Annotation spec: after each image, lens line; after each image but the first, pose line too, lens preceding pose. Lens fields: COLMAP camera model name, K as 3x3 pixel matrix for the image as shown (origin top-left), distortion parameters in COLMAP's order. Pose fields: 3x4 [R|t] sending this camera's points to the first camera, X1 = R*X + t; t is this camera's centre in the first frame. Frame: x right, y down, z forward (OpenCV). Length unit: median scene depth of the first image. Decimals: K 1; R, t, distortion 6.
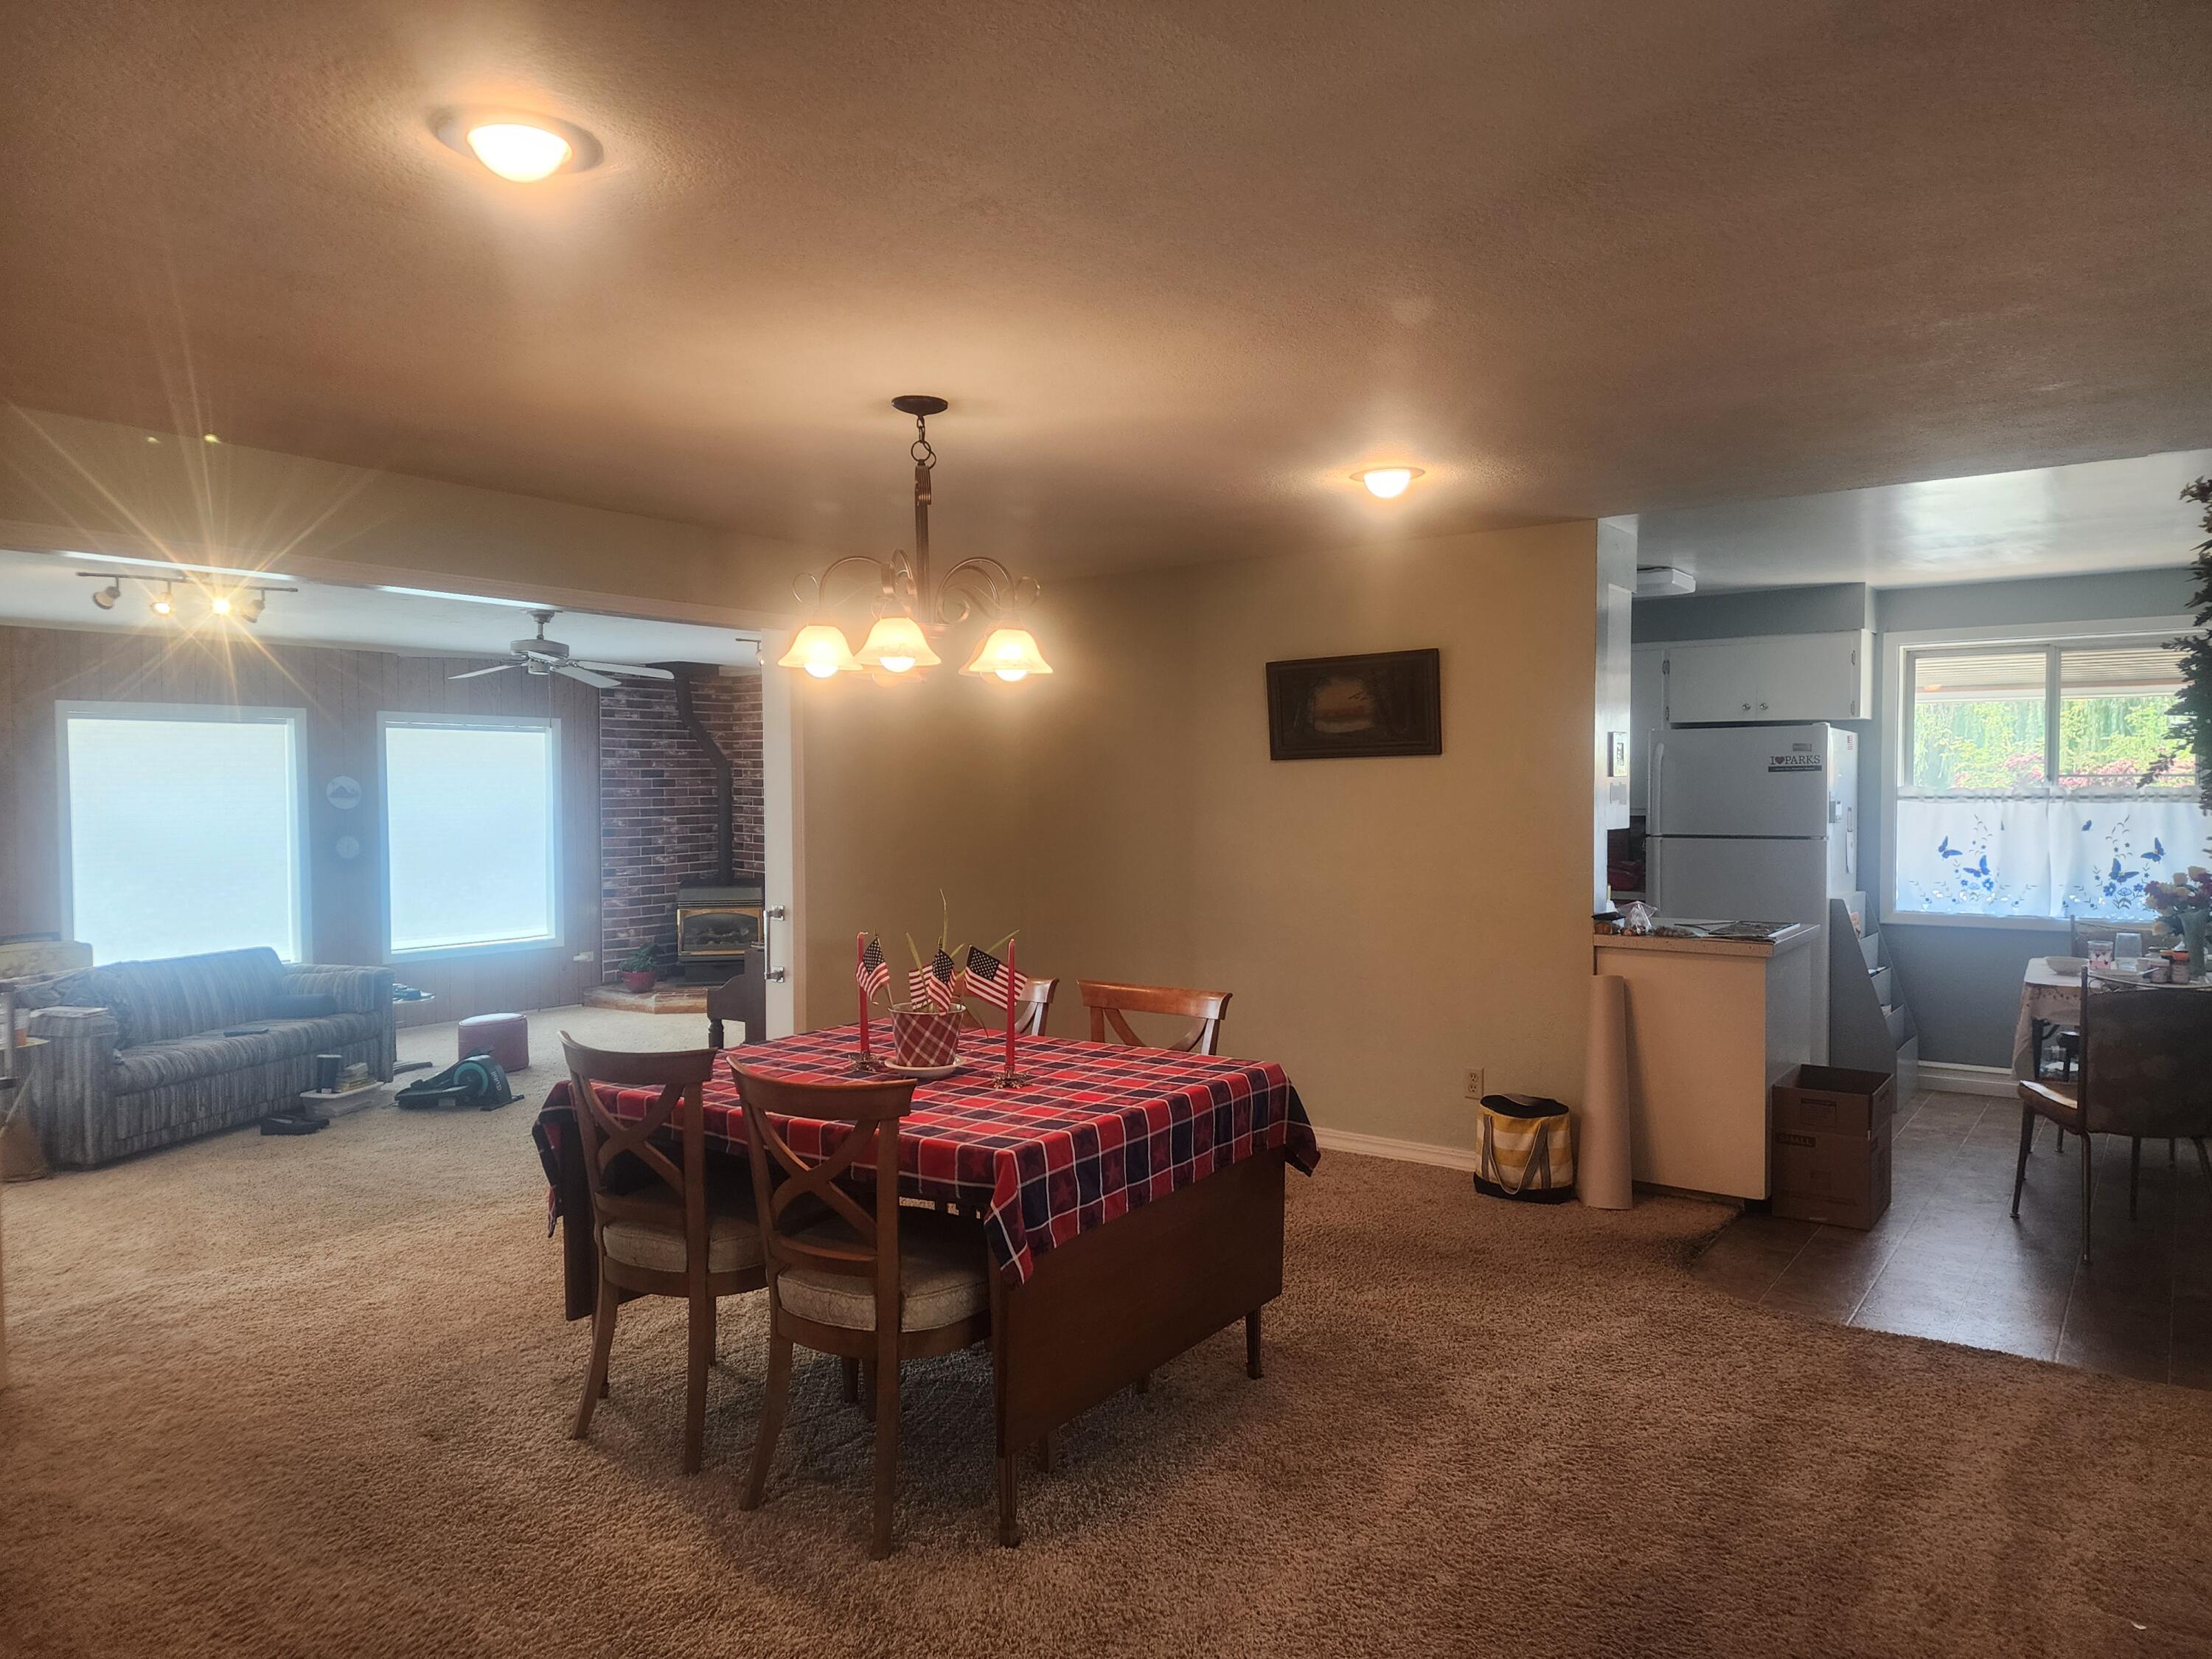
lens RADIAL K [[1472.9, 0, 1108.2], [0, 1472.9, 834.2], [0, 0, 1]] dist [0.037518, -0.029897]
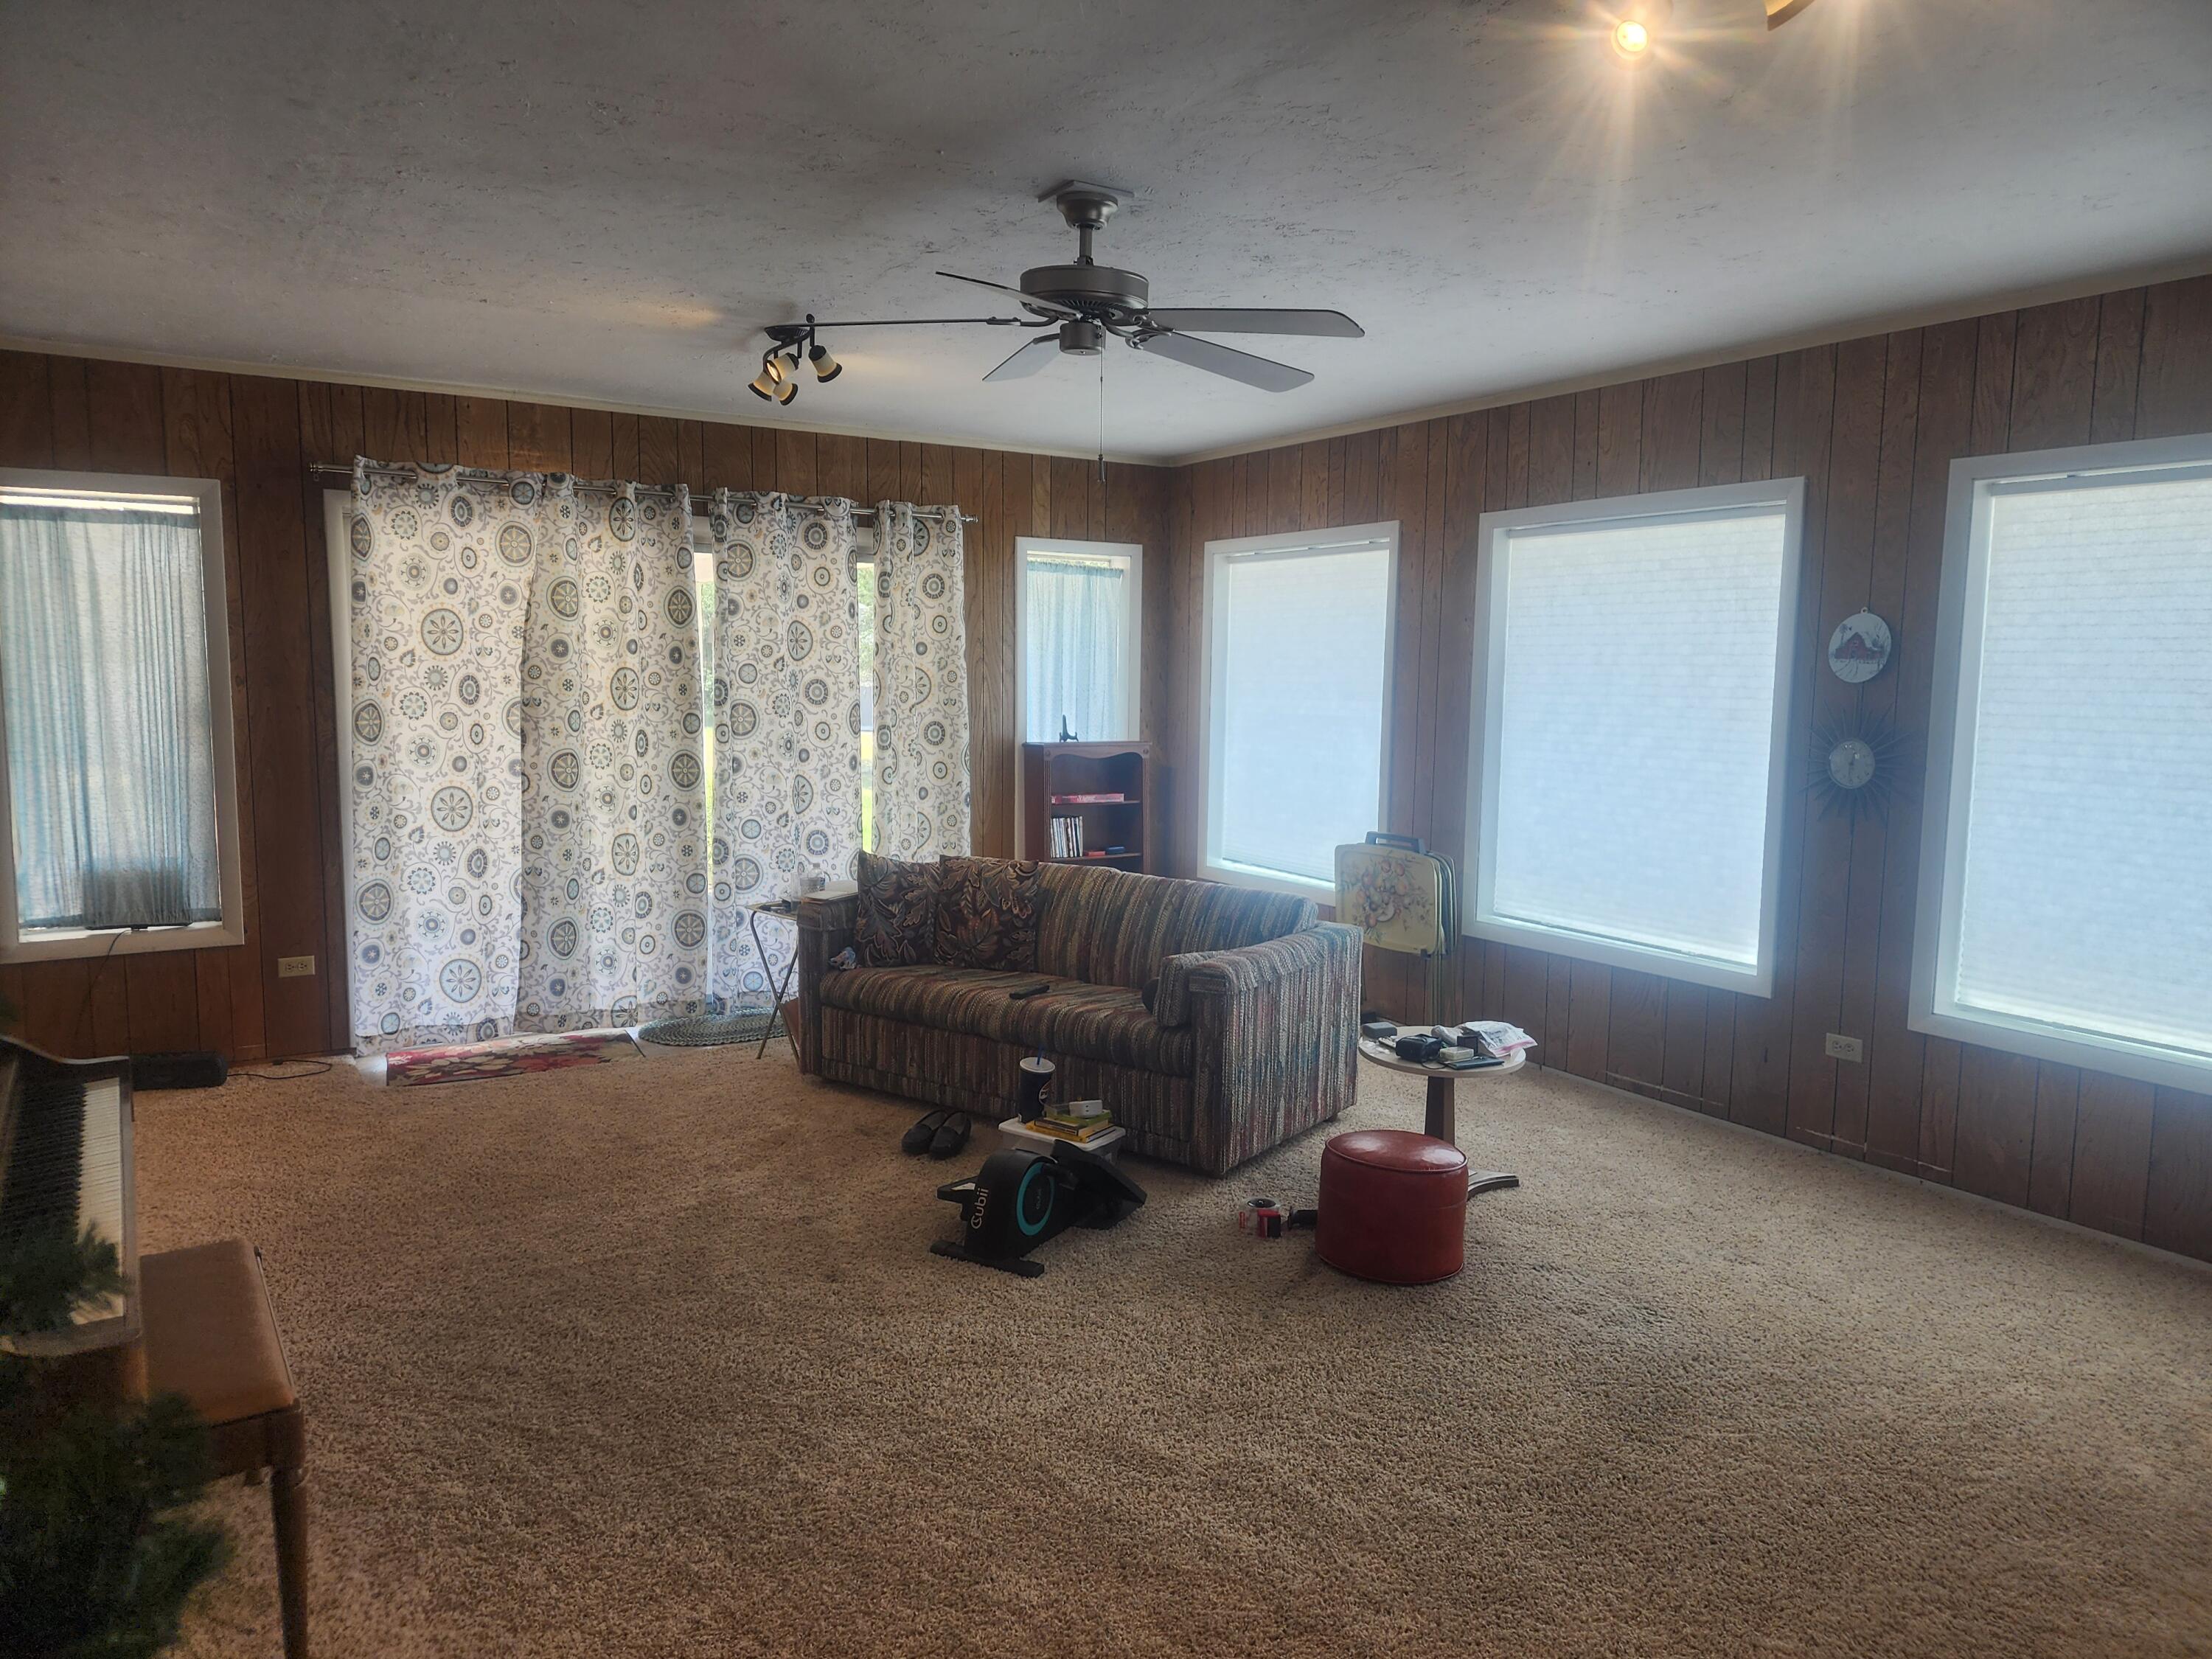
lens RADIAL K [[1472.9, 0, 1118.6], [0, 1472.9, 819.6], [0, 0, 1]] dist [0.037518, -0.029897]
pose [[-0.365125, 0.090625, -0.926537, 0.011667], [-0.047312, 0.992158, 0.115688, -0.017302], [0.929755, 0.086077, -0.357975, 0.960997]]
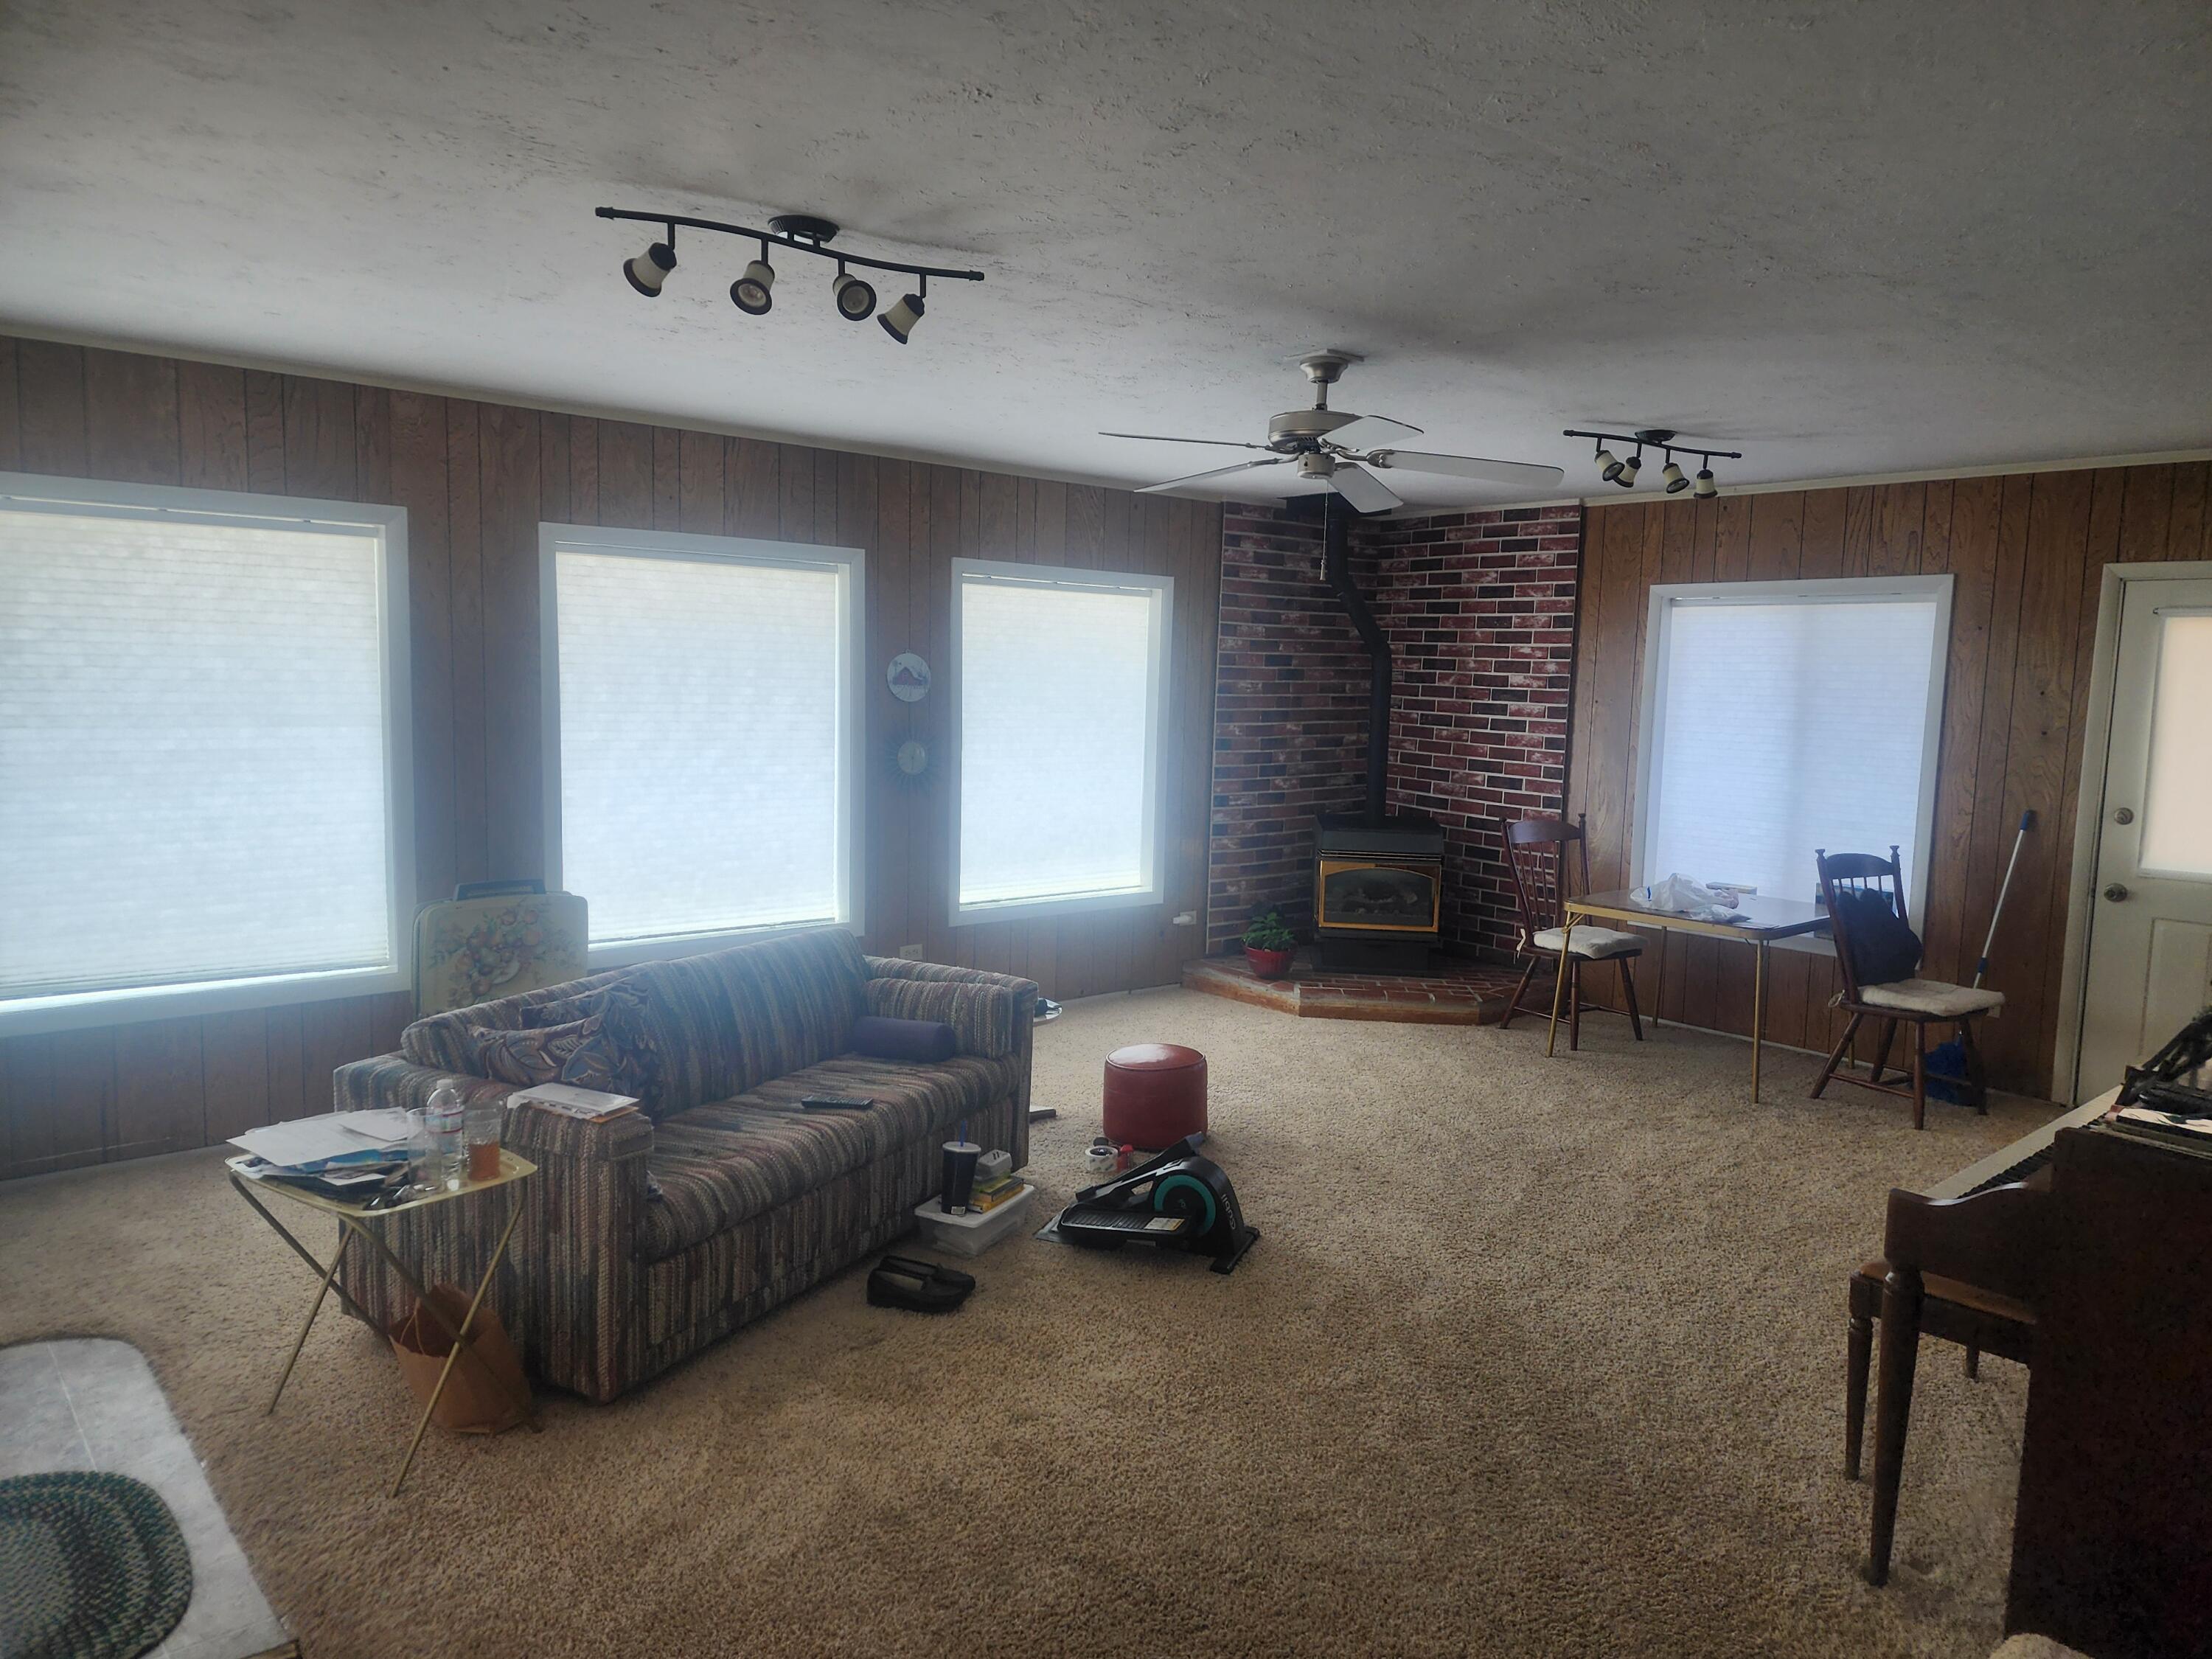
lens RADIAL K [[1472.9, 0, 1120.8], [0, 1472.9, 826.8], [0, 0, 1]] dist [0.037518, -0.029897]
pose [[0.972841, 0.054915, -0.224865, -0.267306], [-0.039319, 0.996537, 0.073262, -0.013029], [0.228109, -0.062430, 0.971632, 0.366057]]
